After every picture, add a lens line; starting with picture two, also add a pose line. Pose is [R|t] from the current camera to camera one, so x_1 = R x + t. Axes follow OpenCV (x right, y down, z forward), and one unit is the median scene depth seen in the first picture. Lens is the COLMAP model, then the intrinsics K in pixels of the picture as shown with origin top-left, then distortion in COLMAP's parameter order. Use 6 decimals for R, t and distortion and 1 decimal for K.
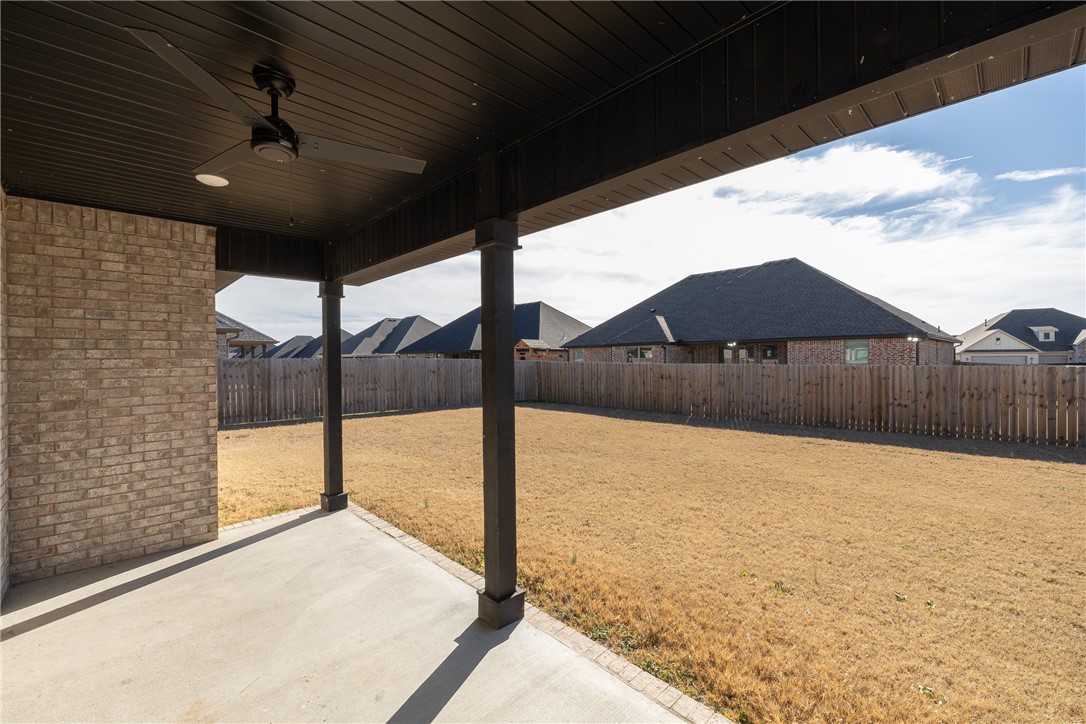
lens RADIAL K [[460.8, 0, 539.4], [0, 460.8, 357.6], [0, 0, 1]] dist [-0.000299, 0.000653]
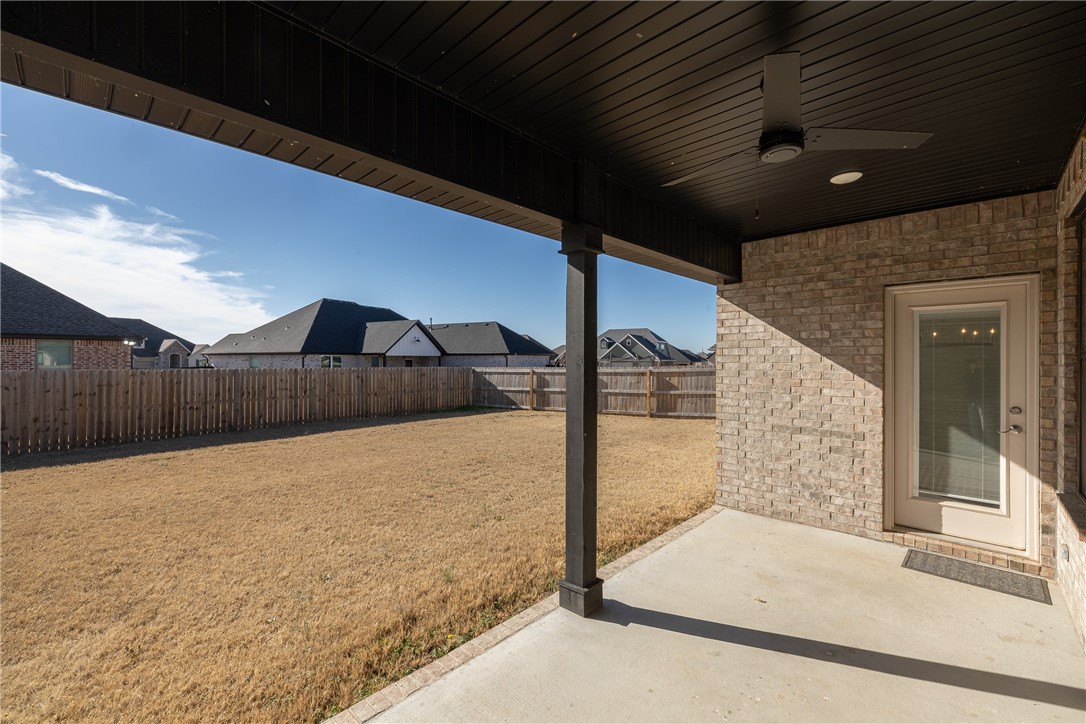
lens RADIAL K [[460.8, 0, 542.3], [0, 460.8, 384.1], [0, 0, 1]] dist [-0.000299, 0.000653]
pose [[-0.054687, -0.044855, 0.997496, -0.235064], [0.000732, 0.998988, 0.044962, 0.004134], [-0.998503, 0.003189, -0.054599, 0.247762]]
